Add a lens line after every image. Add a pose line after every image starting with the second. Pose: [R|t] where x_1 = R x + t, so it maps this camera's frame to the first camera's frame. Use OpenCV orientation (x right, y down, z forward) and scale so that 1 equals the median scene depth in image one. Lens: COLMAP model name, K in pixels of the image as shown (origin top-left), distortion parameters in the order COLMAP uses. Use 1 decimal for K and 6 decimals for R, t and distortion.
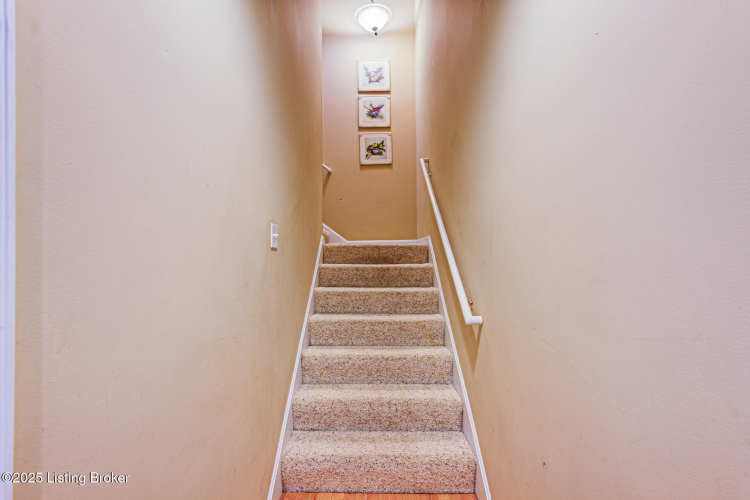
lens RADIAL K [[376.0, 0, 373.0], [0, 376.0, 251.6], [0, 0, 1]] dist [0.003424, 0.000283]
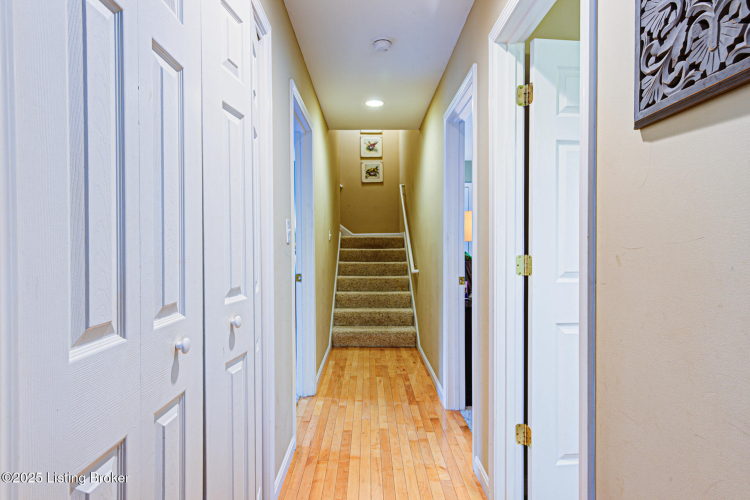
lens RADIAL K [[410.5, 0, 374.2], [0, 410.5, 248.8], [0, 0, 1]] dist [-0.000081, -0.000002]
pose [[0.999861, 0.001422, 0.016614, -0.016643], [-0.001808, 0.999728, 0.023250, -0.009996], [-0.016576, -0.023277, 0.999592, -0.901357]]
